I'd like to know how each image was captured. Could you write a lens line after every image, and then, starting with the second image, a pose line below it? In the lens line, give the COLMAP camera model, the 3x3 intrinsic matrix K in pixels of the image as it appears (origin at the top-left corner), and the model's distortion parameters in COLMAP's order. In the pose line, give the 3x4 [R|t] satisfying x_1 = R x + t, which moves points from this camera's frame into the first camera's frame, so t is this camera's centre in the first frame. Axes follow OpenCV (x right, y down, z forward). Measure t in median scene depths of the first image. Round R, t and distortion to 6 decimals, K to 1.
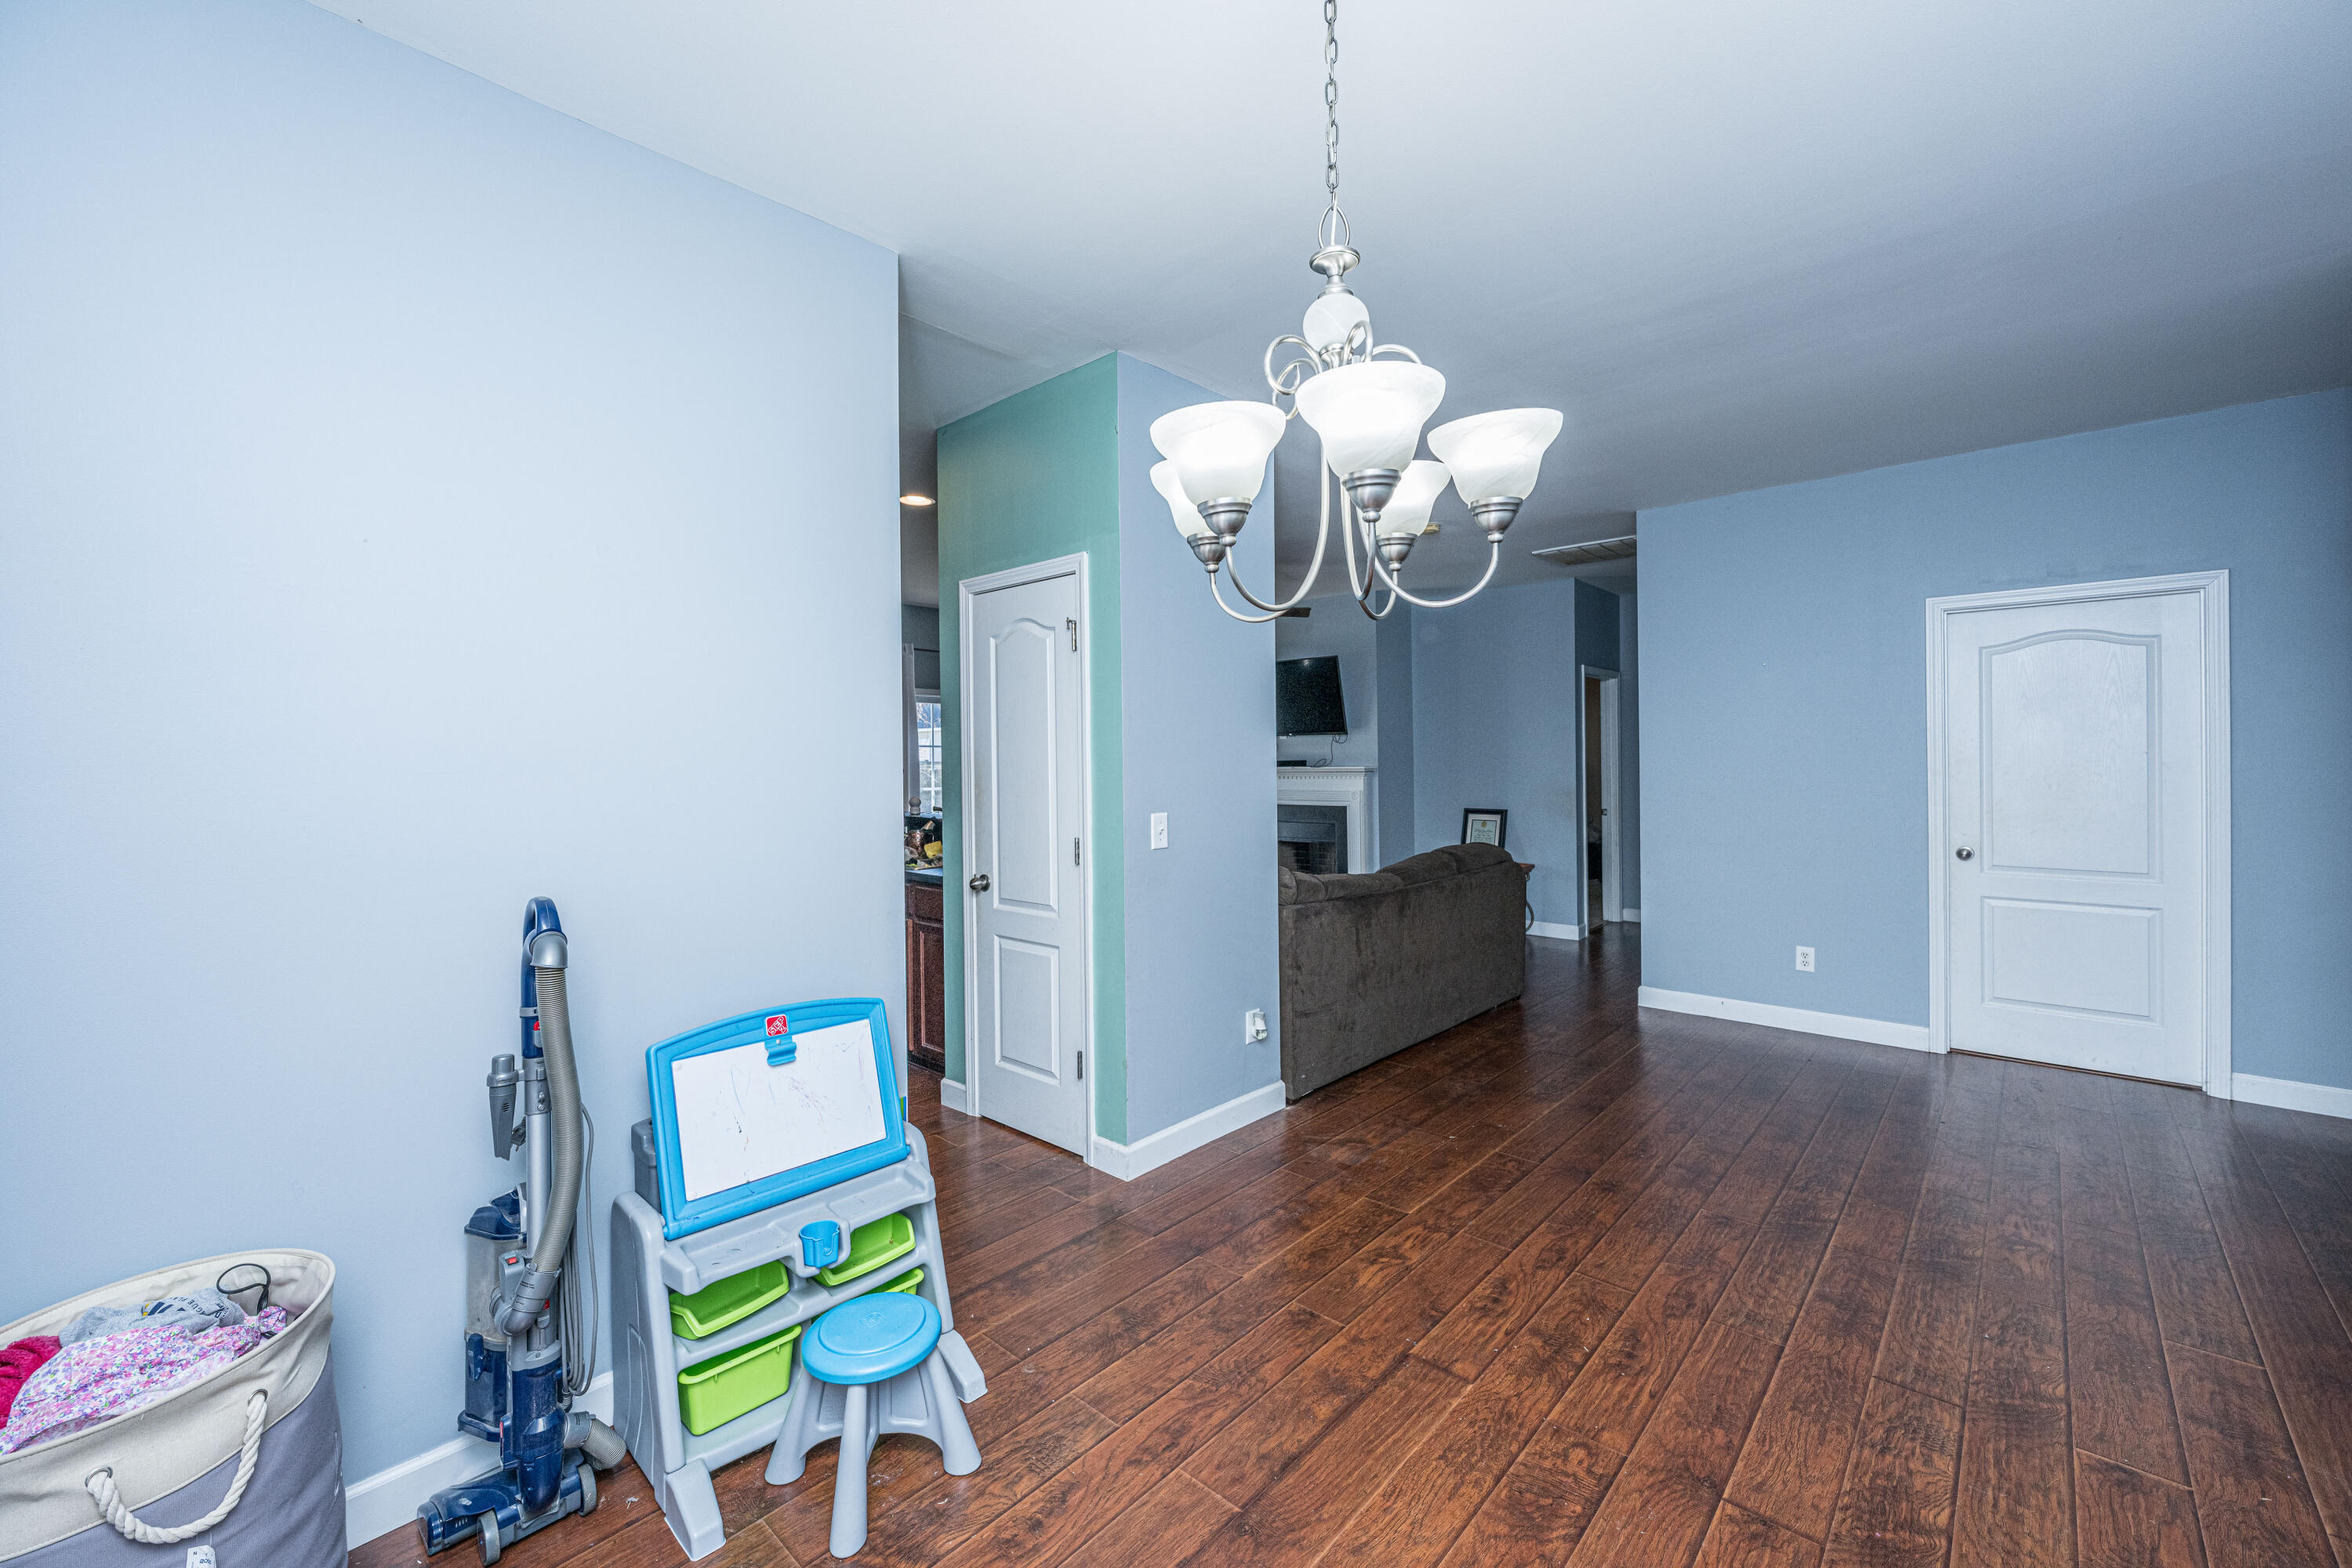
lens RADIAL K [[934.9, 0, 1179.3], [0, 934.9, 762.3], [0, 0, 1]] dist [-0.003030, 0.000030]
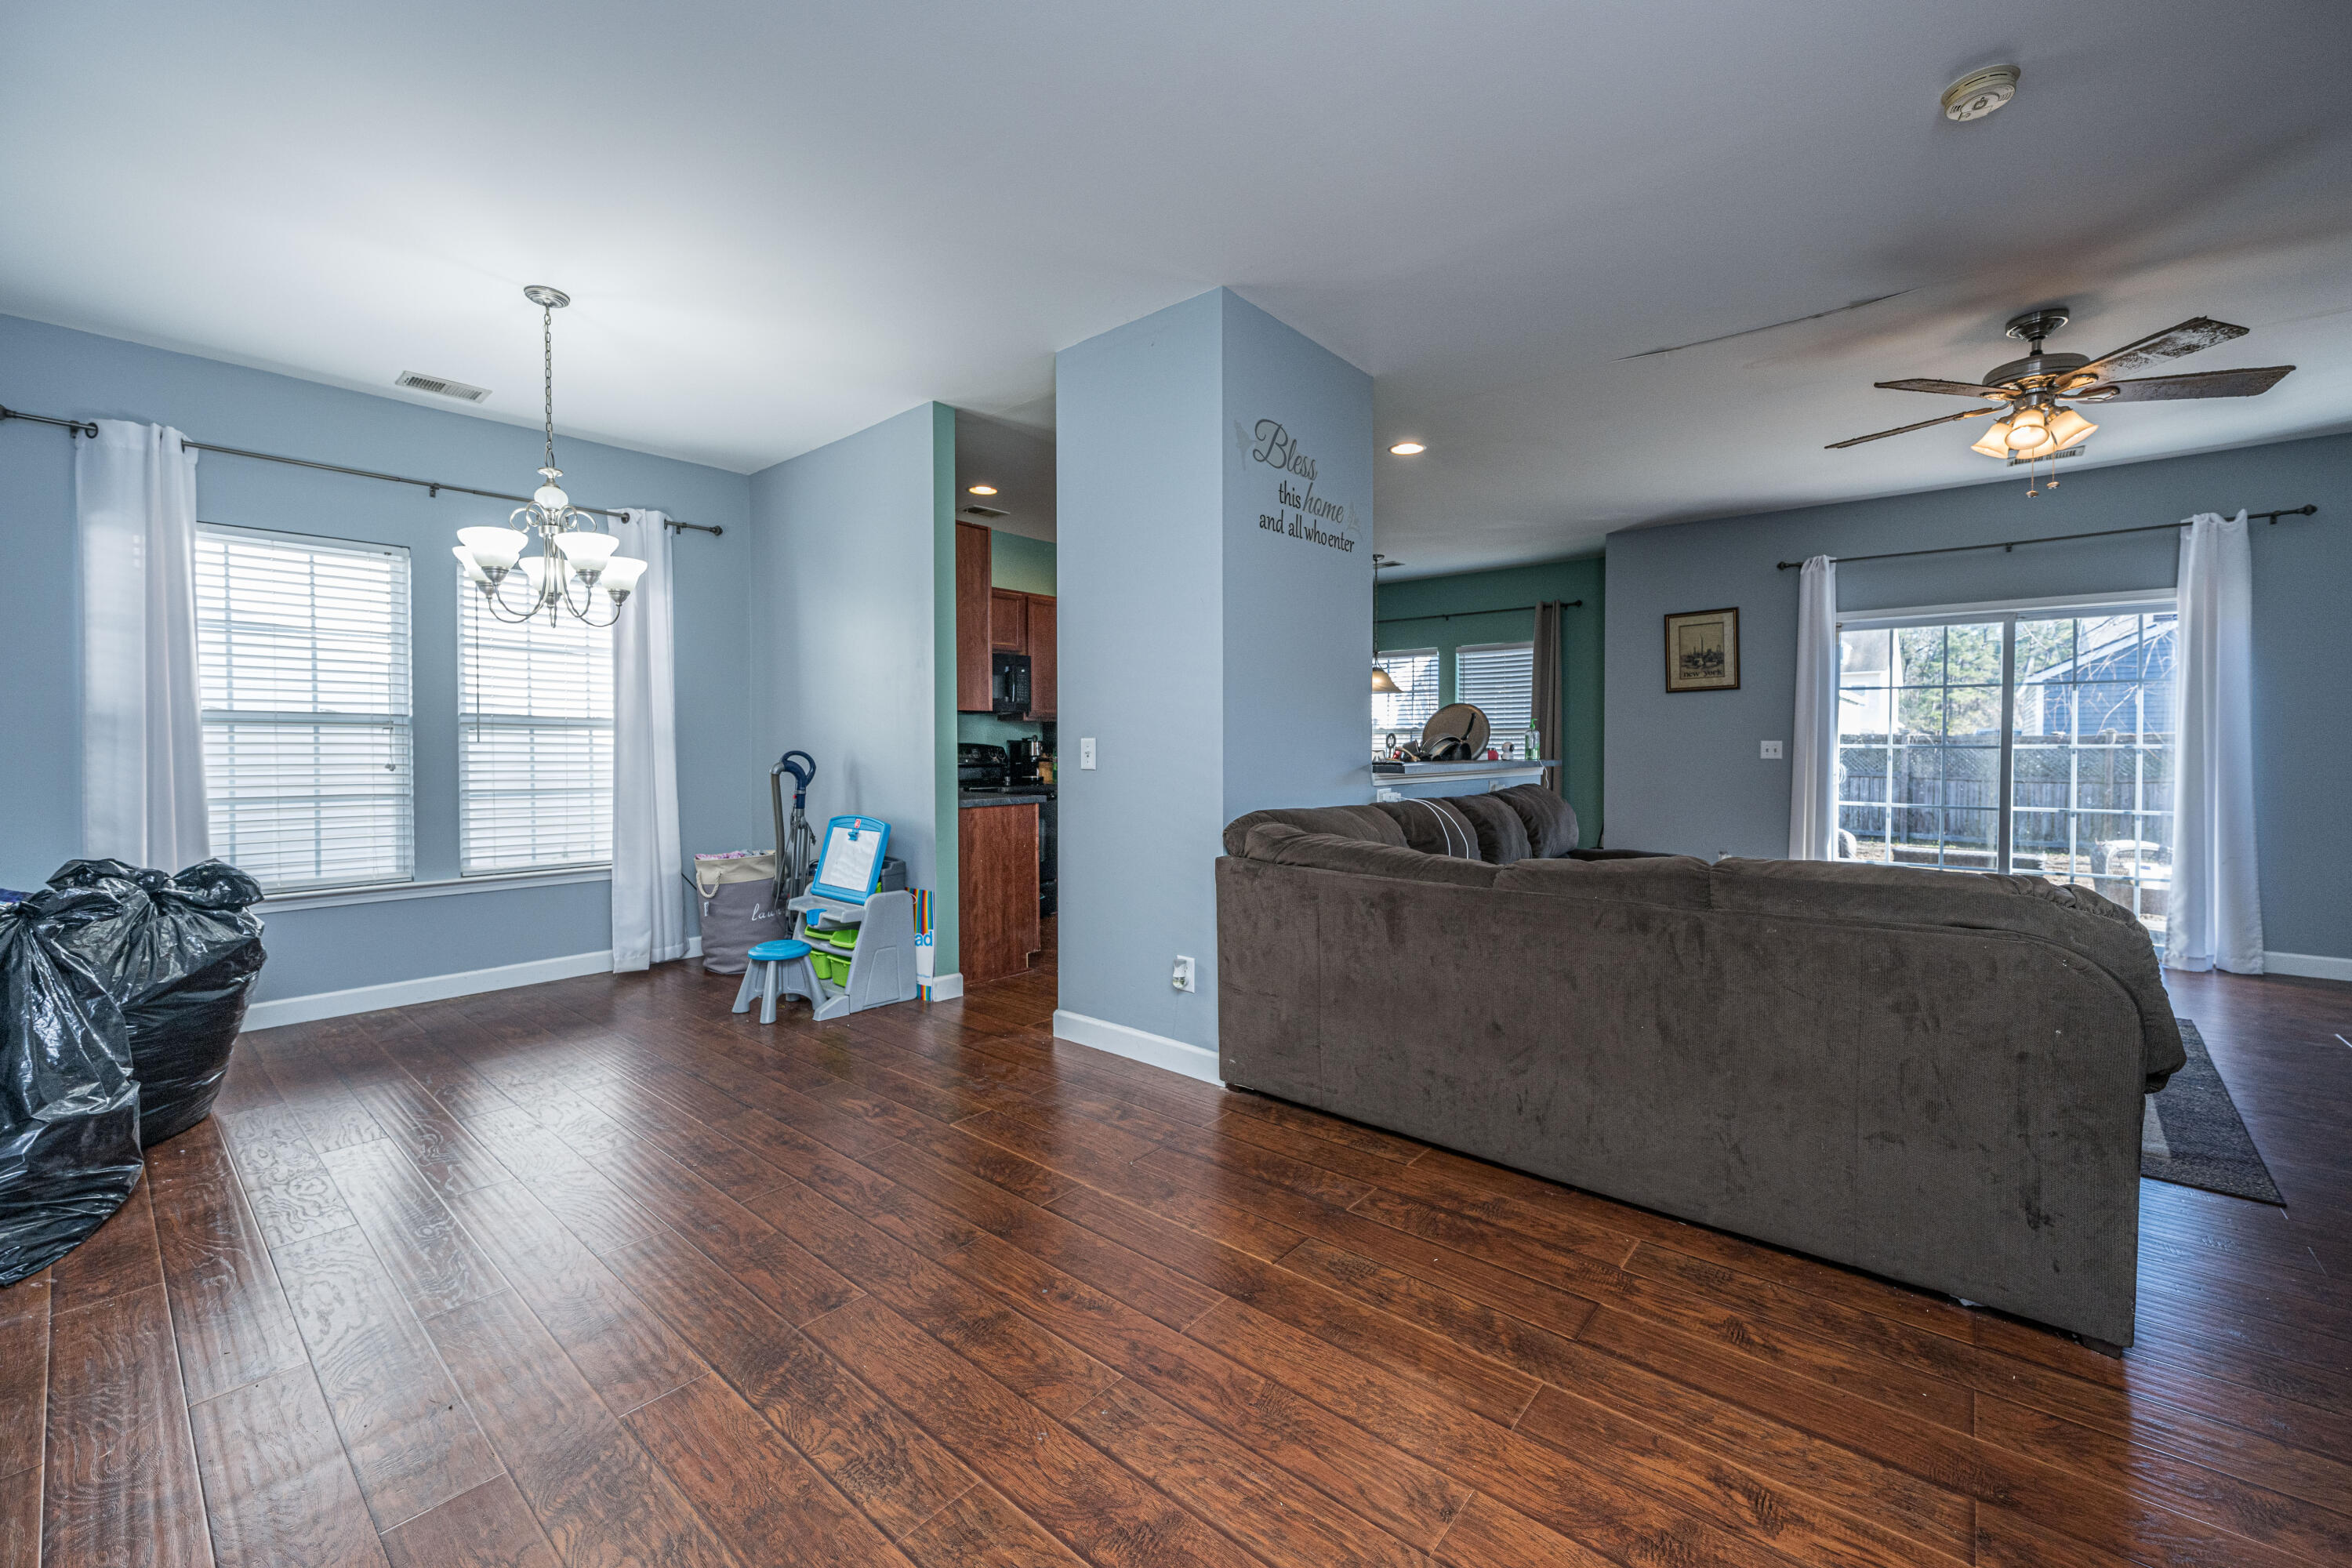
lens RADIAL K [[939.8, 0, 1183.1], [0, 939.8, 763.2], [0, 0, 1]] dist [0.000343, -0.000017]
pose [[0.041402, 0.032234, -0.998622, 0.894910], [-0.001790, 0.999480, 0.032188, 0.038619], [0.999141, 0.000455, 0.041438, 0.854666]]
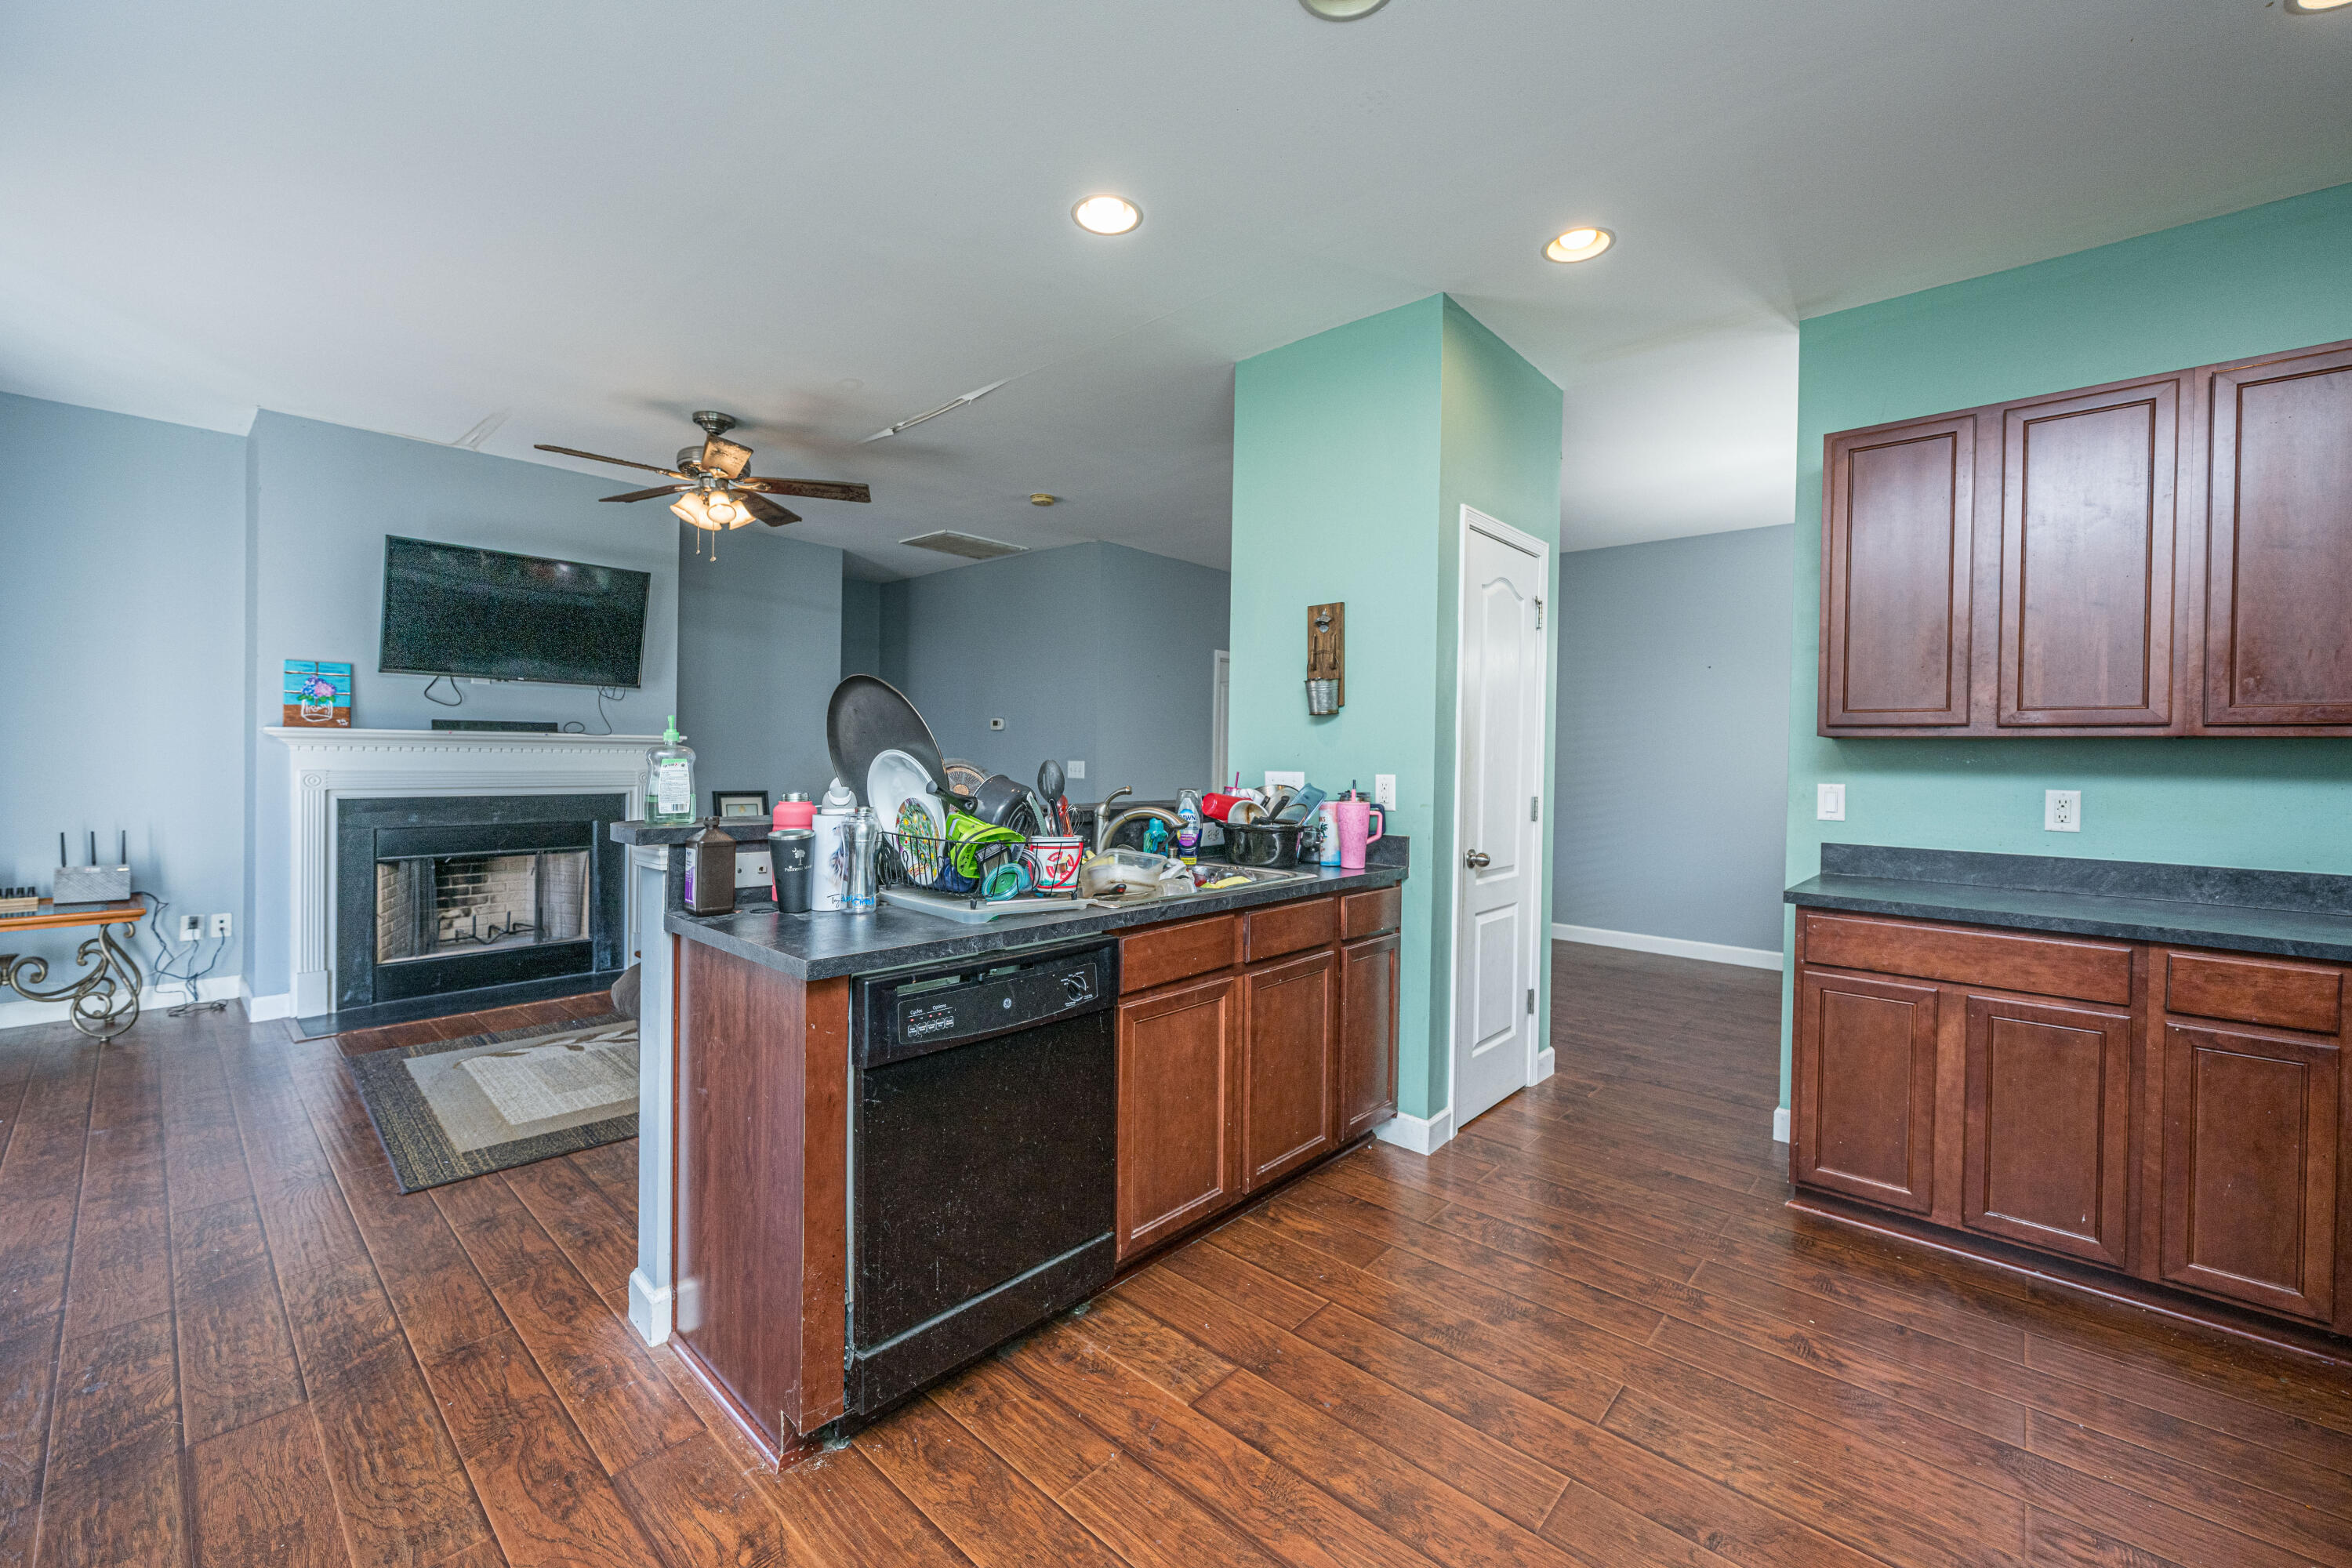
lens RADIAL K [[939.8, 0, 1183.1], [0, 939.8, 763.2], [0, 0, 1]] dist [0.000343, -0.000017]
pose [[-0.010057, 0.002502, 0.999946, -0.980482], [-0.015232, 0.999880, -0.002655, 0.039725], [-0.999833, -0.015258, -0.010018, 1.147222]]
